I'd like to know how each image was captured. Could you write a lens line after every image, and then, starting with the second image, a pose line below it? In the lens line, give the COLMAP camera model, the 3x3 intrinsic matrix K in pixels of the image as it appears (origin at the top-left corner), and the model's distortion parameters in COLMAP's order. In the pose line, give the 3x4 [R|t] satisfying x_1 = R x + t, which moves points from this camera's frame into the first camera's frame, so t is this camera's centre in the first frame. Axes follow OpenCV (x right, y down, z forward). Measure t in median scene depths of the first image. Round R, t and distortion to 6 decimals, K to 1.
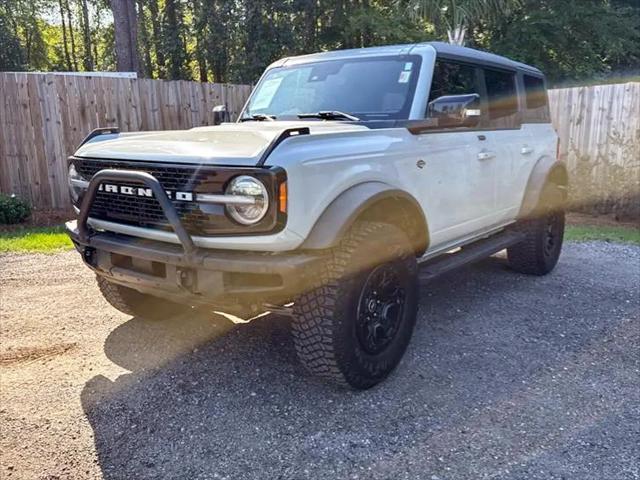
lens RADIAL K [[596.2, 0, 318.1], [0, 596.2, 224.5], [0, 0, 1]] dist [0.019607, -0.148945]
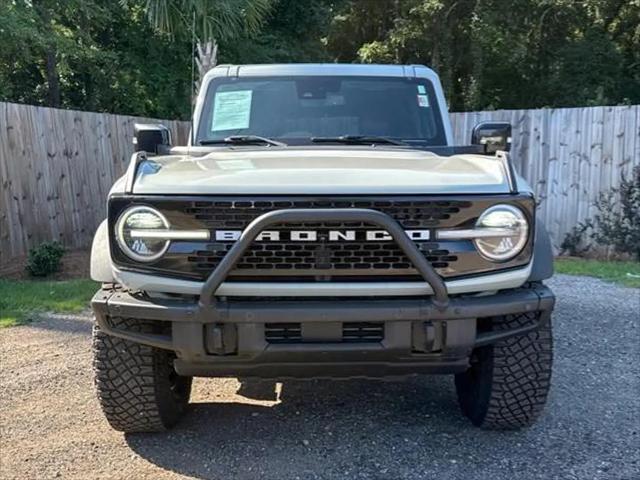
lens RADIAL K [[702.4, 0, 373.6], [0, 702.4, 240.5], [0, 0, 1]] dist [0.003473, -0.023815]
pose [[0.754388, -0.076439, 0.651963, -0.817940], [0.105885, 0.994361, -0.005936, -0.036916], [-0.647833, 0.073511, 0.758228, 0.282080]]
